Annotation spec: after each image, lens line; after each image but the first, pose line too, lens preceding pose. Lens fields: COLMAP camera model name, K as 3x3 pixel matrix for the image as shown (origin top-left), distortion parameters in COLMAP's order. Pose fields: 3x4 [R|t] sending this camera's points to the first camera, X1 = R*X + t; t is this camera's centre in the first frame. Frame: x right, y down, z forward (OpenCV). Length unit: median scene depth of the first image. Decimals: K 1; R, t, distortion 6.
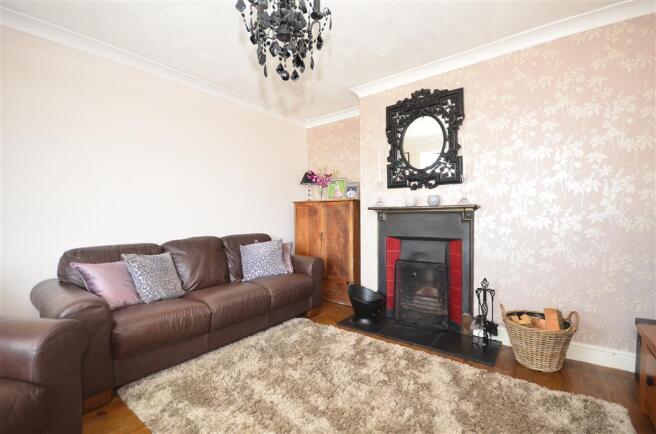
lens RADIAL K [[291.1, 0, 328.4], [0, 291.1, 217.8], [0, 0, 1]] dist [0.007621, -0.001907]
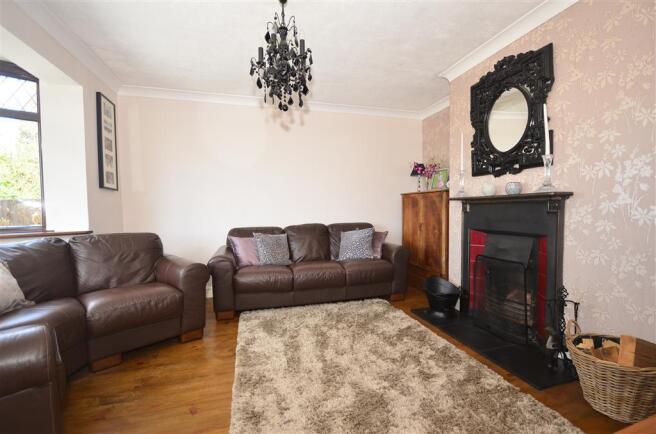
lens RADIAL K [[291.1, 0, 327.0], [0, 291.1, 216.5], [0, 0, 1]] dist [0.007621, -0.001907]
pose [[0.795486, 0.012599, -0.605842, 0.461160], [0.004348, 0.999639, 0.026498, -0.002754], [0.605957, -0.023713, 0.795144, -0.004349]]
